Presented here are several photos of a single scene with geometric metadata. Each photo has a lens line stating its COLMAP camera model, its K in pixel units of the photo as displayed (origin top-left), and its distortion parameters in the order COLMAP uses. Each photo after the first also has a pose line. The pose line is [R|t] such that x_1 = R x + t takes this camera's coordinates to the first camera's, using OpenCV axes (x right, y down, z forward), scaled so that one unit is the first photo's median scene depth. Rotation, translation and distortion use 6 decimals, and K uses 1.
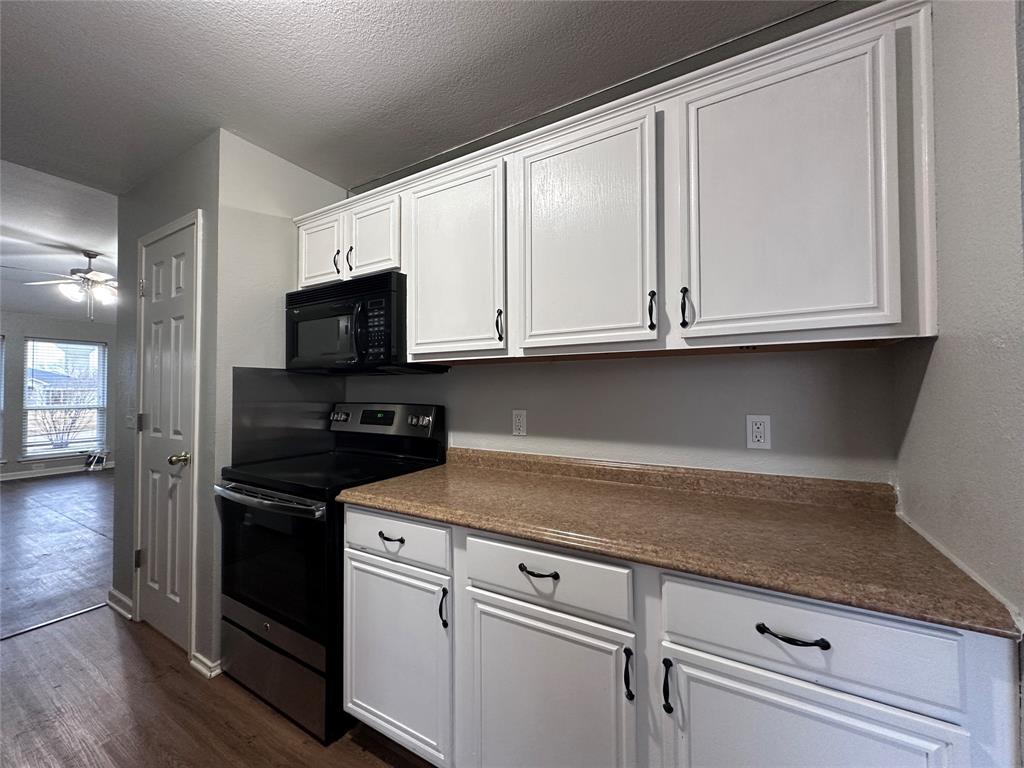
lens RADIAL K [[406.5, 0, 511.9], [0, 406.5, 382.7], [0, 0, 1]] dist [-0.001352, 0.000381]
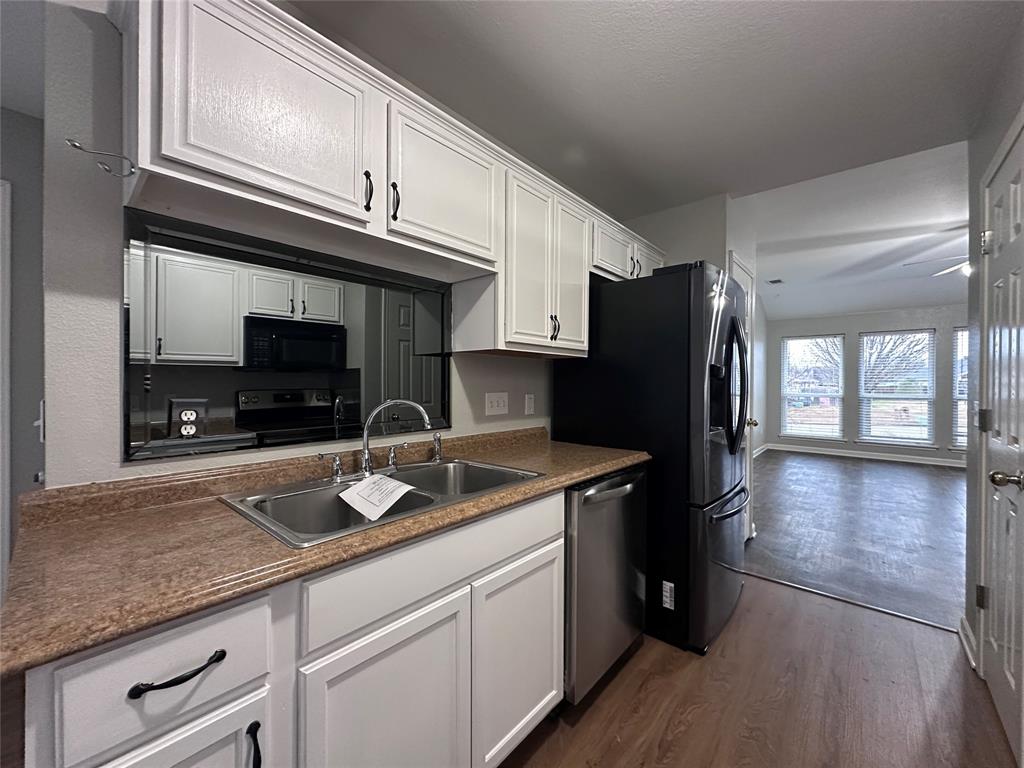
lens RADIAL K [[406.5, 0, 511.9], [0, 406.5, 382.7], [0, 0, 1]] dist [-0.001352, 0.000381]
pose [[-0.183400, 0.008485, -0.983002, -0.009508], [0.015375, 0.999865, 0.005762, 0.013209], [0.982918, -0.014056, -0.183506, 0.352863]]
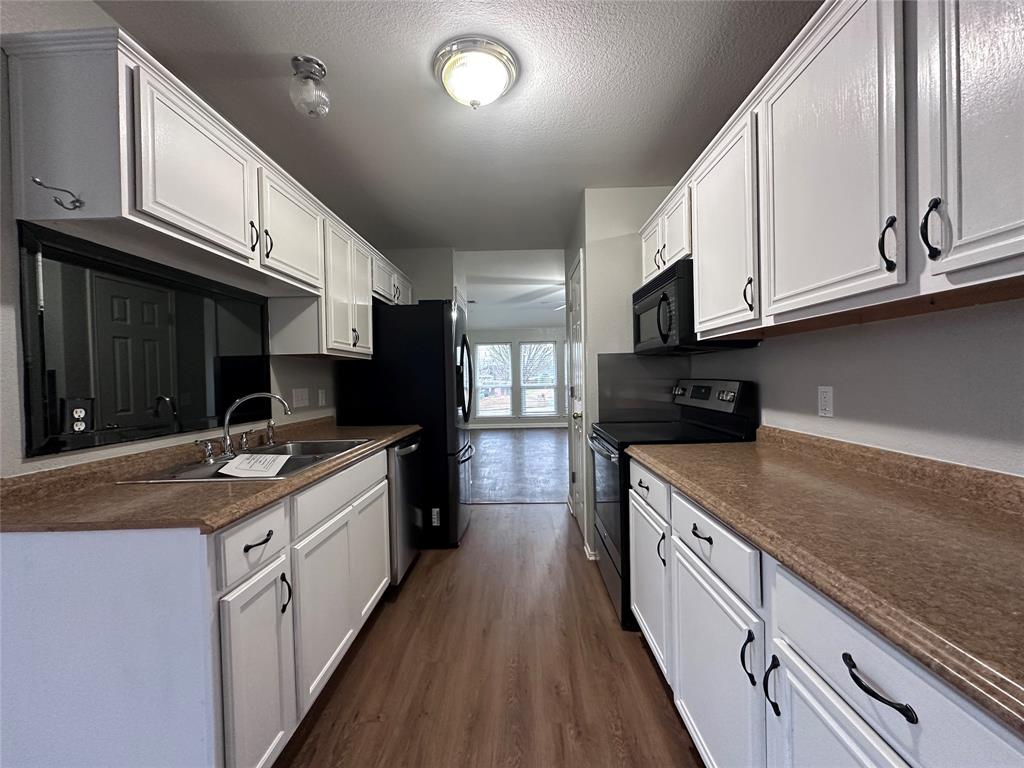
lens RADIAL K [[406.5, 0, 511.9], [0, 406.5, 382.7], [0, 0, 1]] dist [-0.001352, 0.000381]
pose [[0.488332, 0.006255, -0.872635, 0.445796], [0.035220, 0.999018, 0.026870, 0.015676], [0.871947, -0.043856, 0.487632, 0.040683]]
